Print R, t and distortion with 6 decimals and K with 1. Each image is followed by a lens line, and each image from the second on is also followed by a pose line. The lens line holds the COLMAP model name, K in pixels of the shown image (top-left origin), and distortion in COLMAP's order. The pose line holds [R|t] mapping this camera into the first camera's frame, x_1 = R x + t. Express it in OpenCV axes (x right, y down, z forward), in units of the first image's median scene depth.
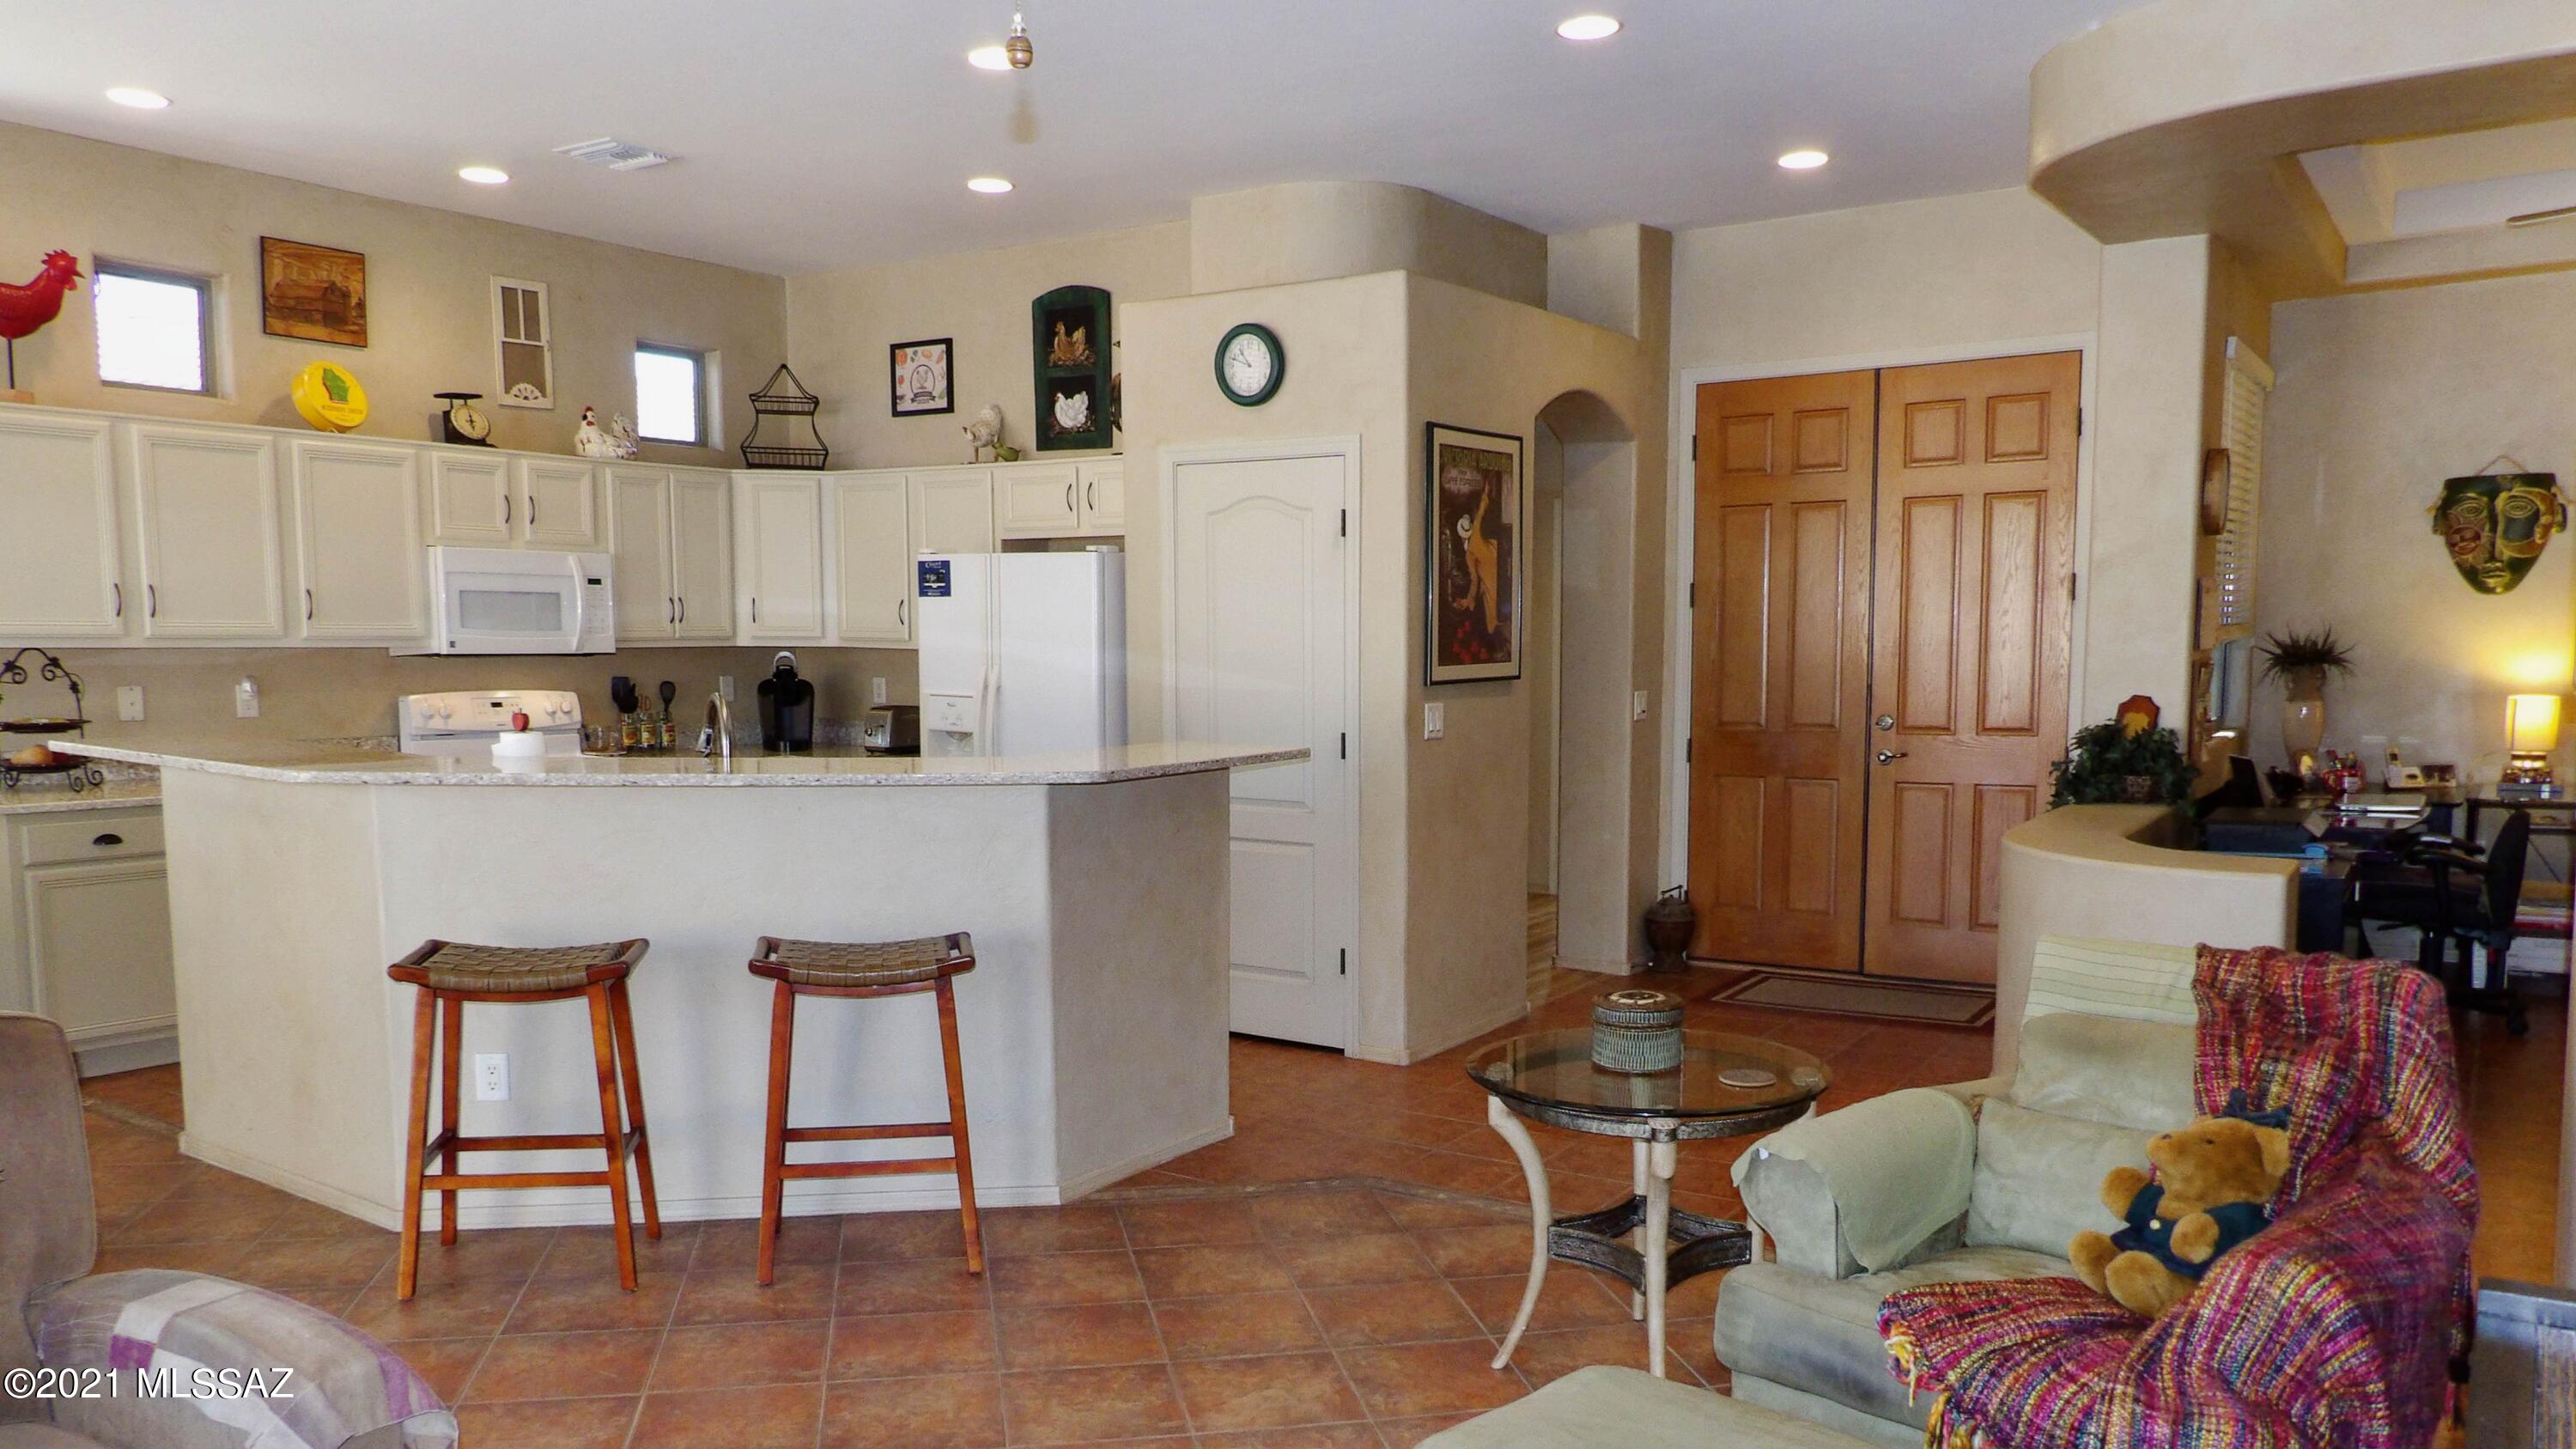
lens RADIAL K [[1809.6, 0, 1282.7], [0, 1809.6, 855.5], [0, 0, 1]] dist [0.006922, 0.007593]
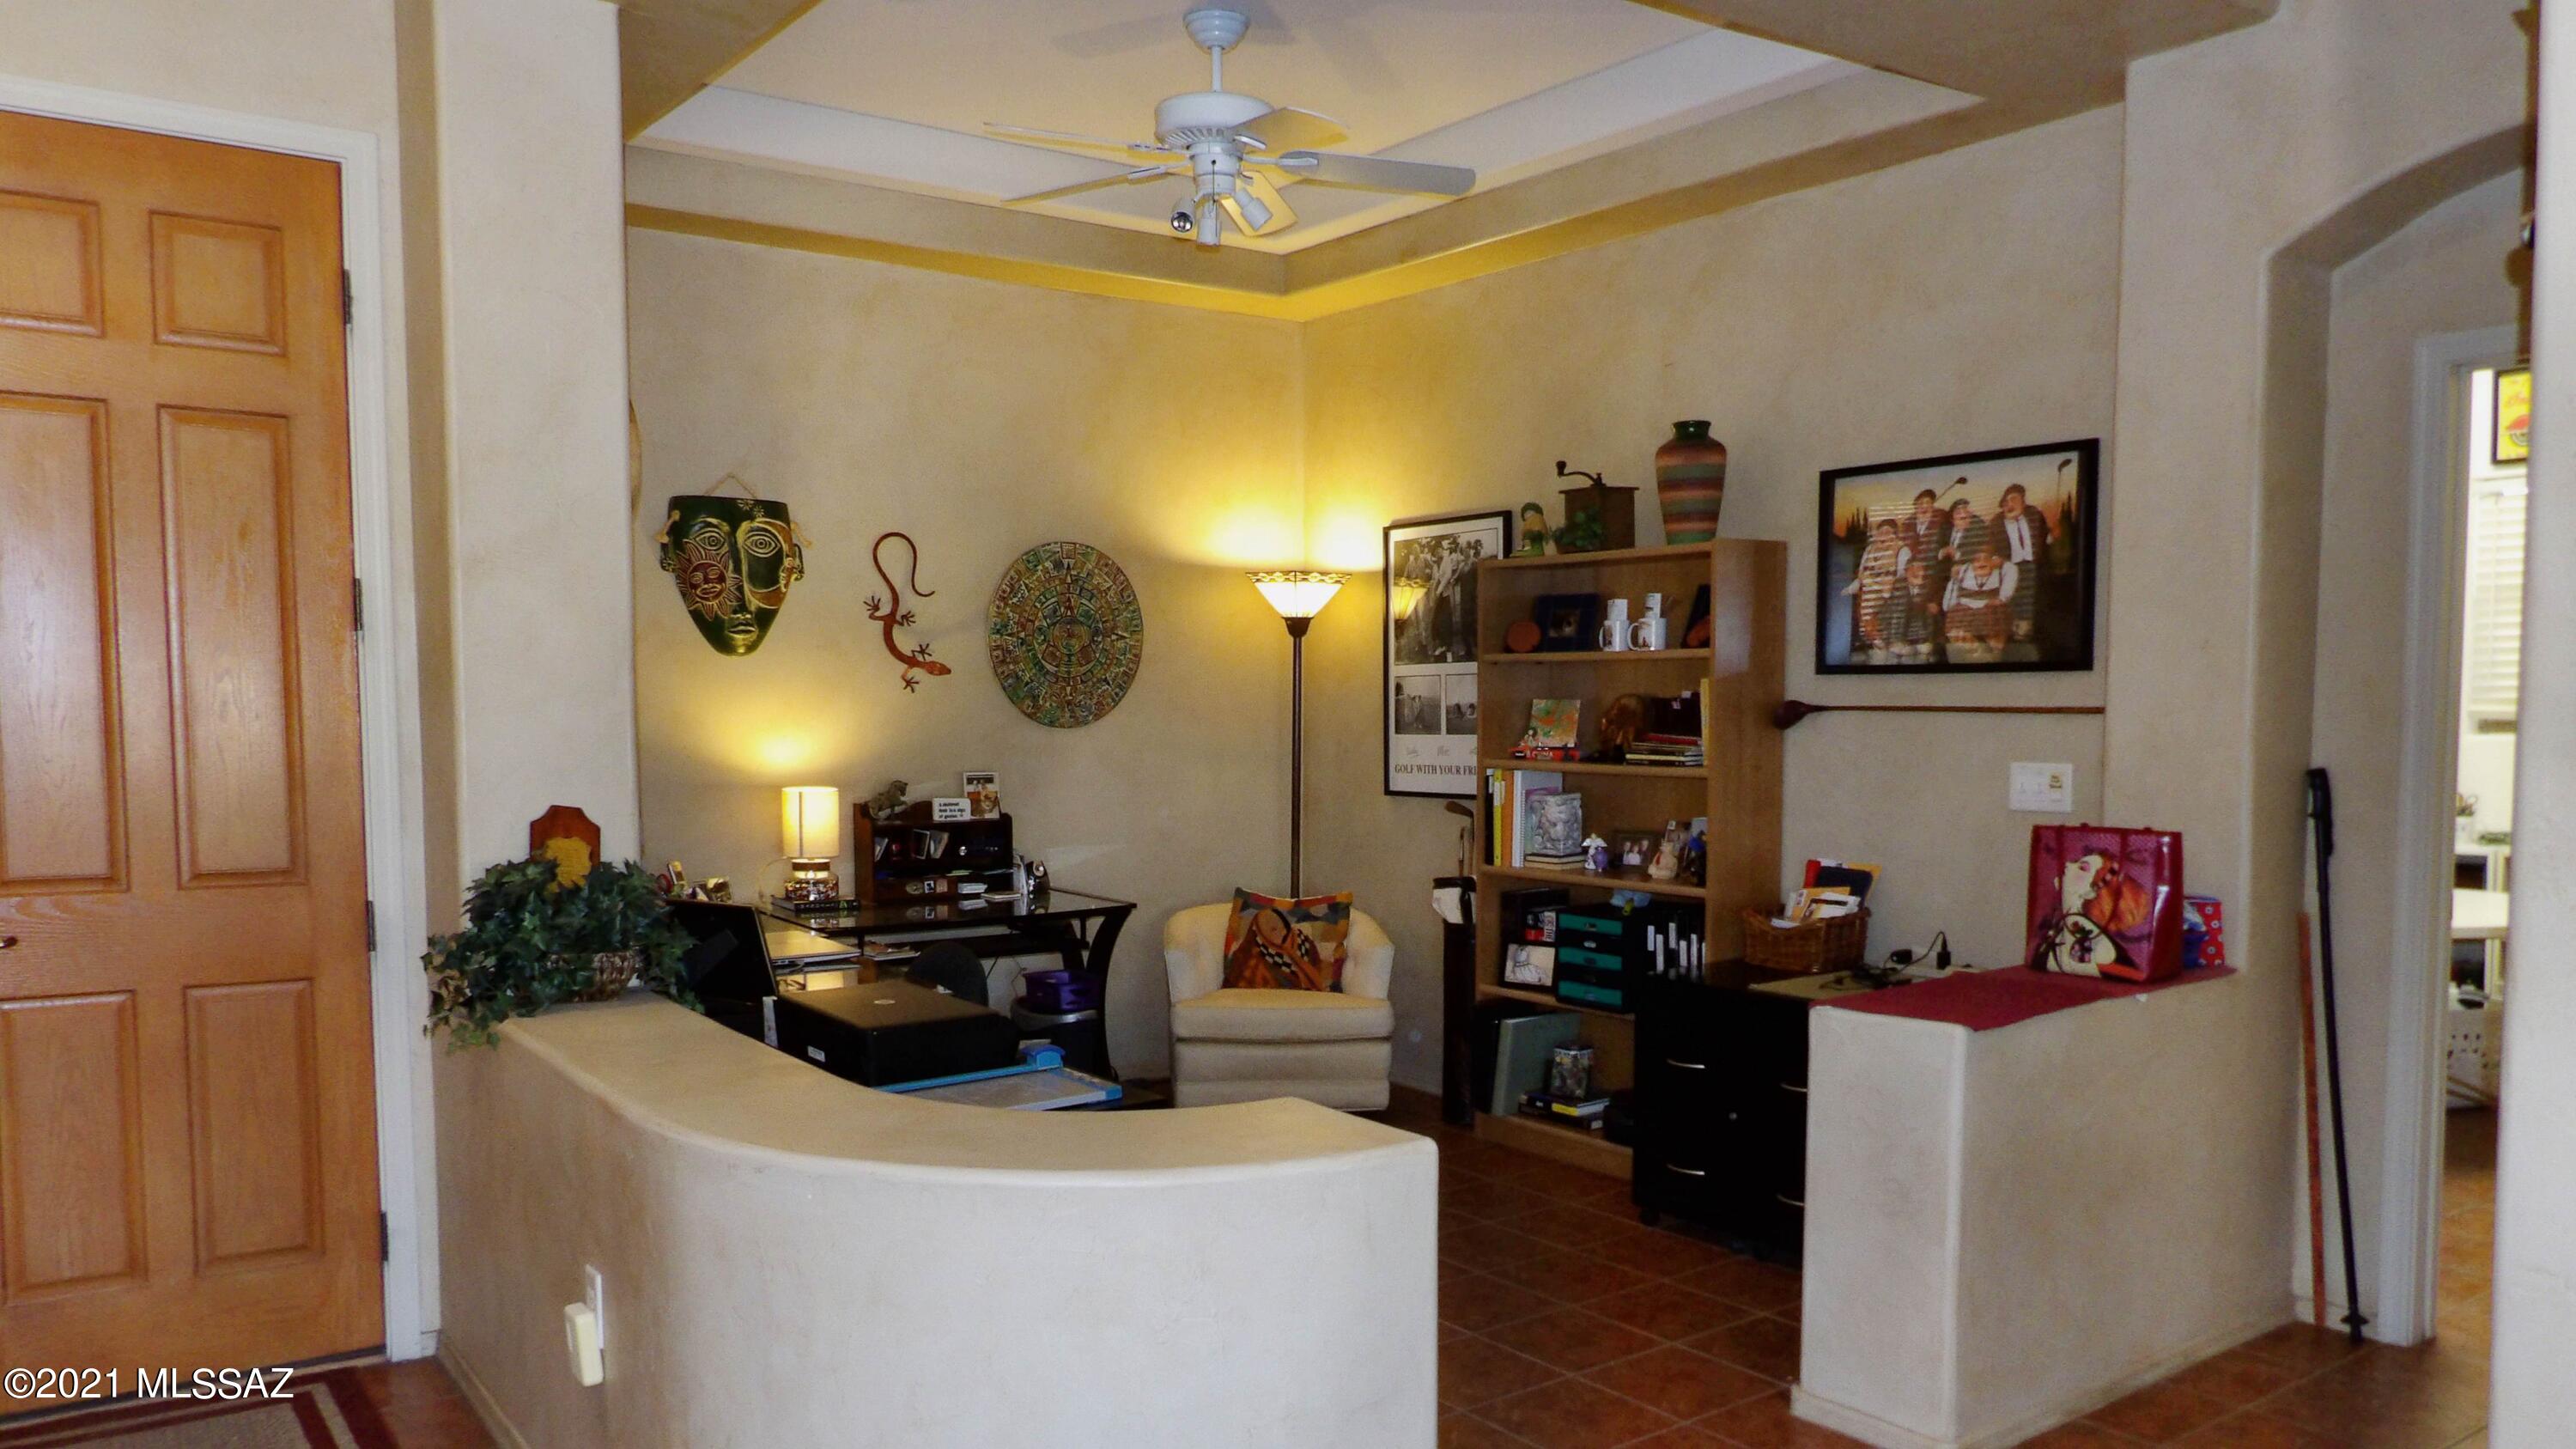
lens RADIAL K [[1891.9, 0, 1282.6], [0, 1891.9, 869.7], [0, 0, 1]] dist [0.001501, -0.004629]
pose [[0.354302, -0.066172, 0.932787, 0.000571], [0.091865, 0.995131, 0.035702, -0.062387], [-0.930608, 0.073041, 0.358656, 0.517847]]
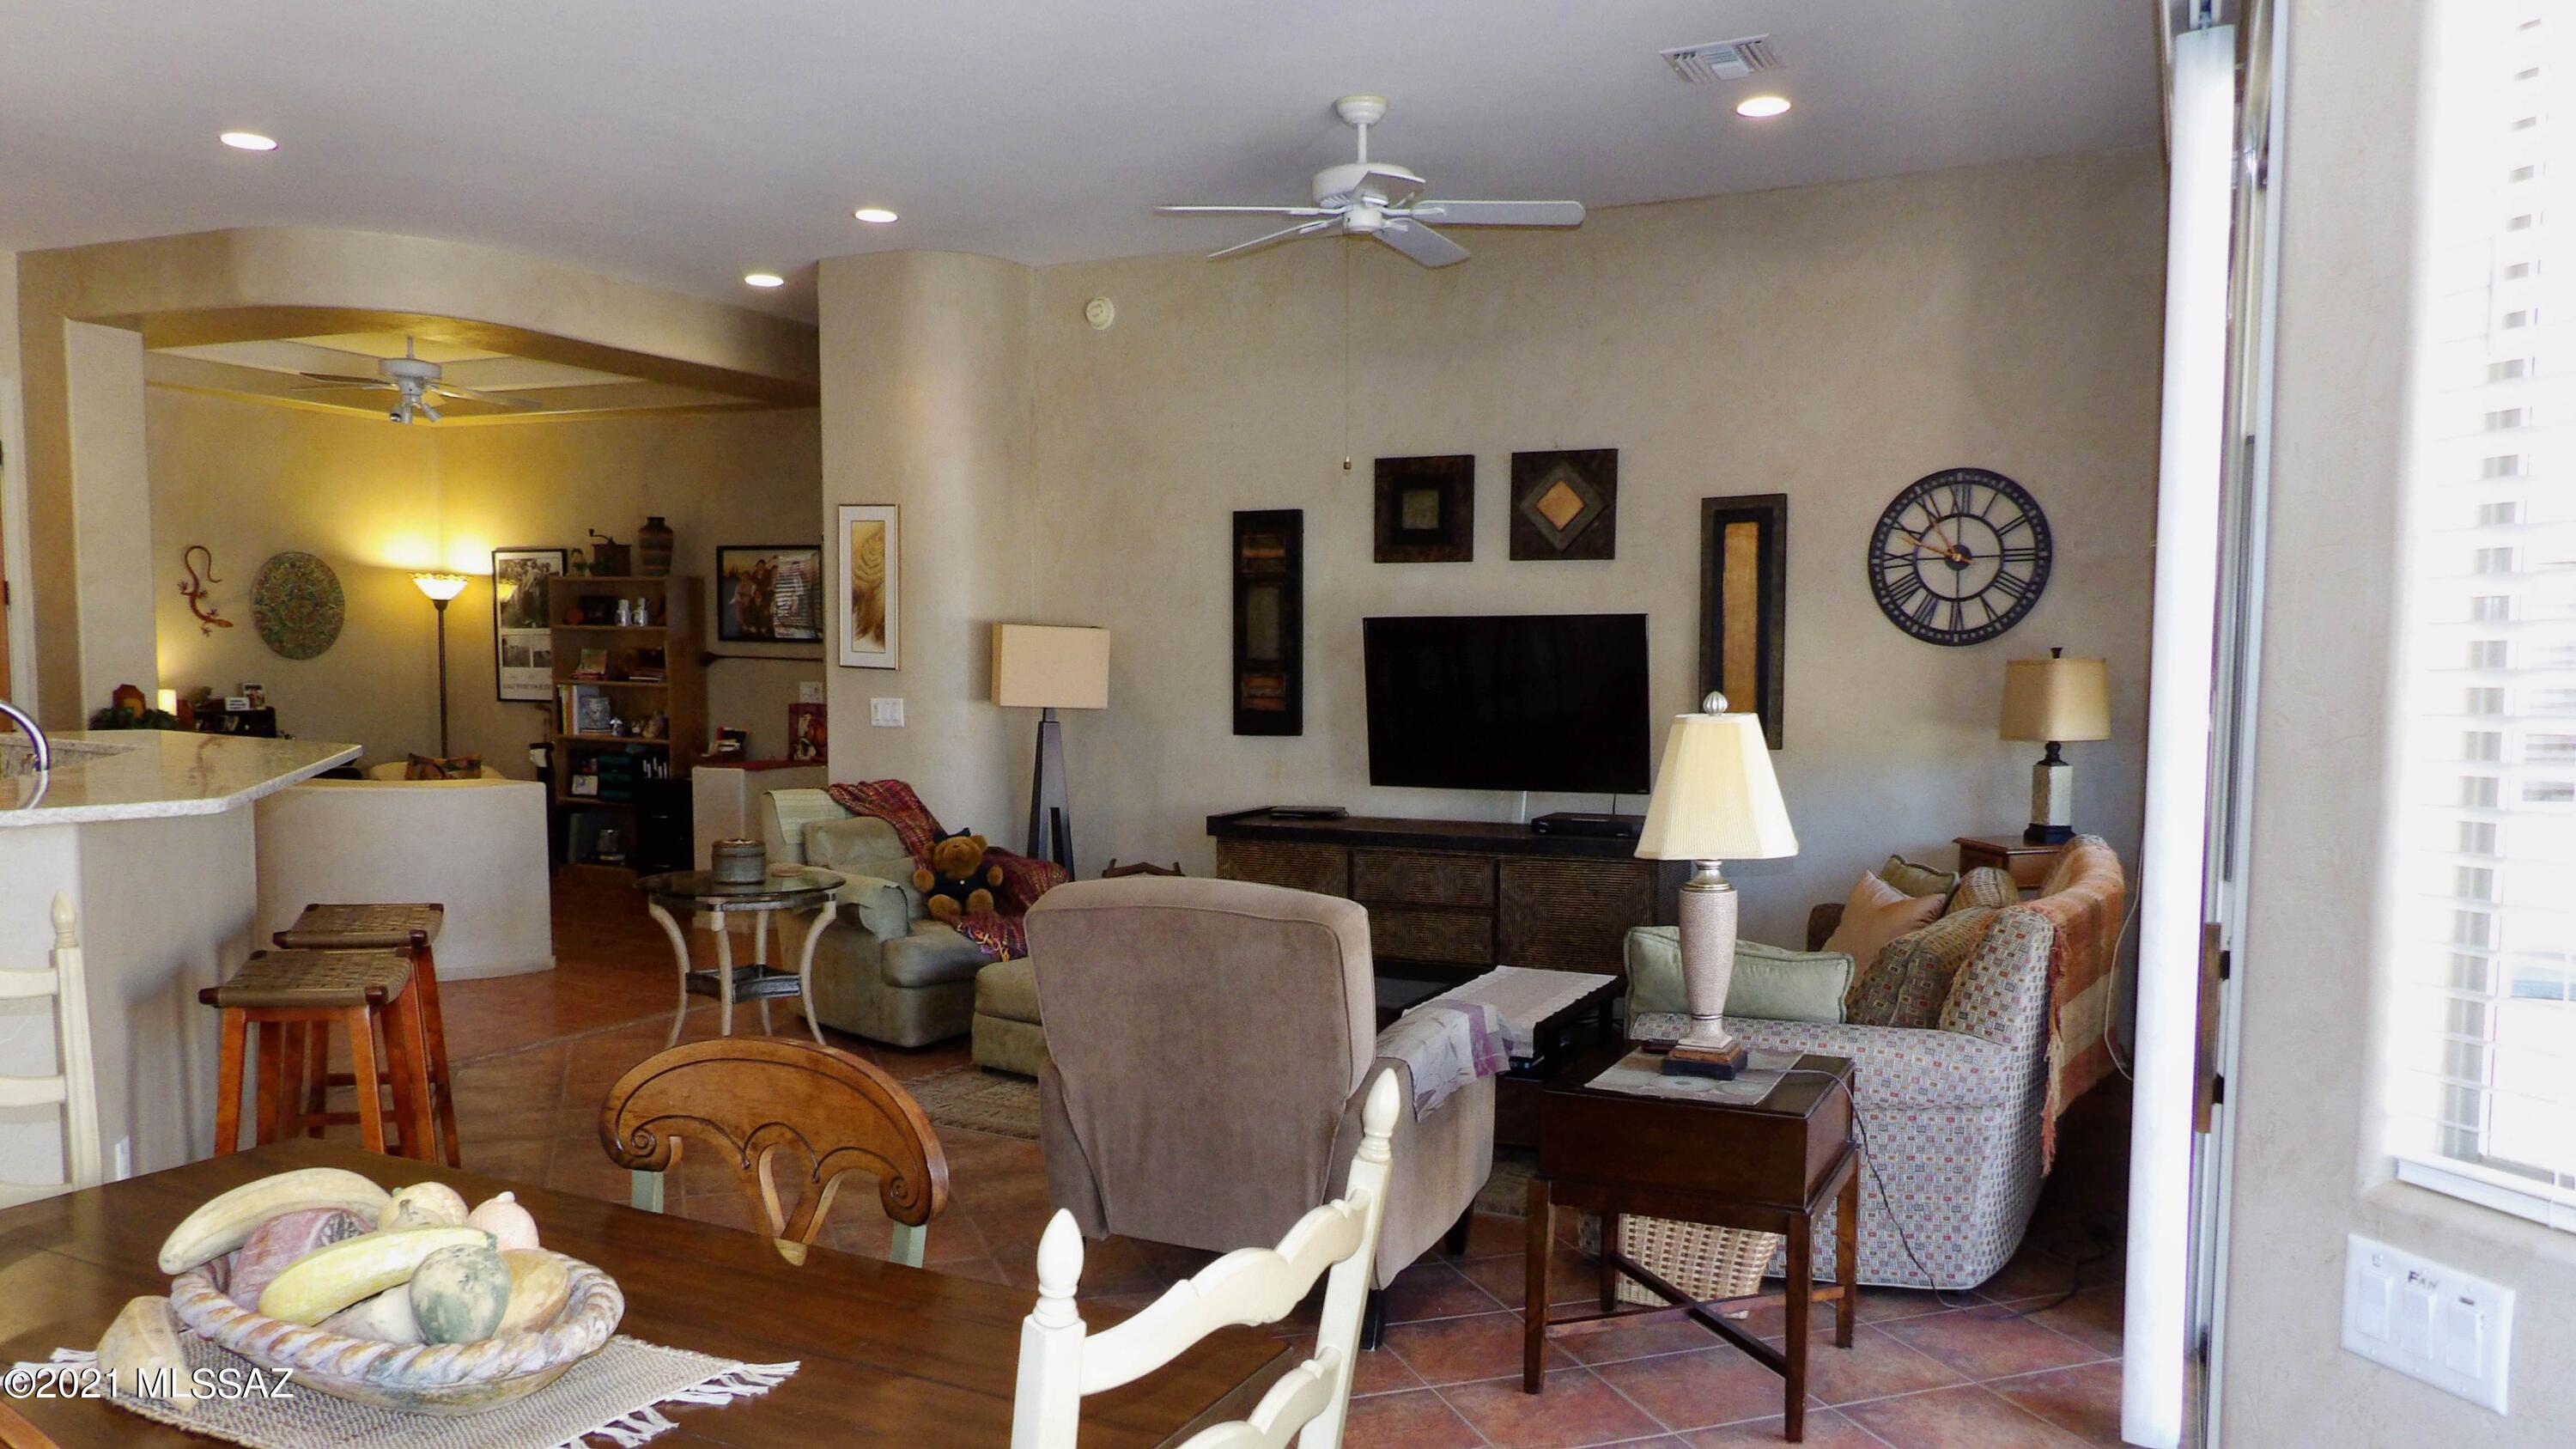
lens RADIAL K [[1838.9, 0, 1278.6], [0, 1838.9, 920.3], [0, 0, 1]] dist [-0.008174, -0.000454]
pose [[-0.111667, -0.120784, 0.986378, -0.812302], [0.086216, 0.987666, 0.130702, -0.022284], [-0.989999, 0.099636, -0.099876, 0.300641]]
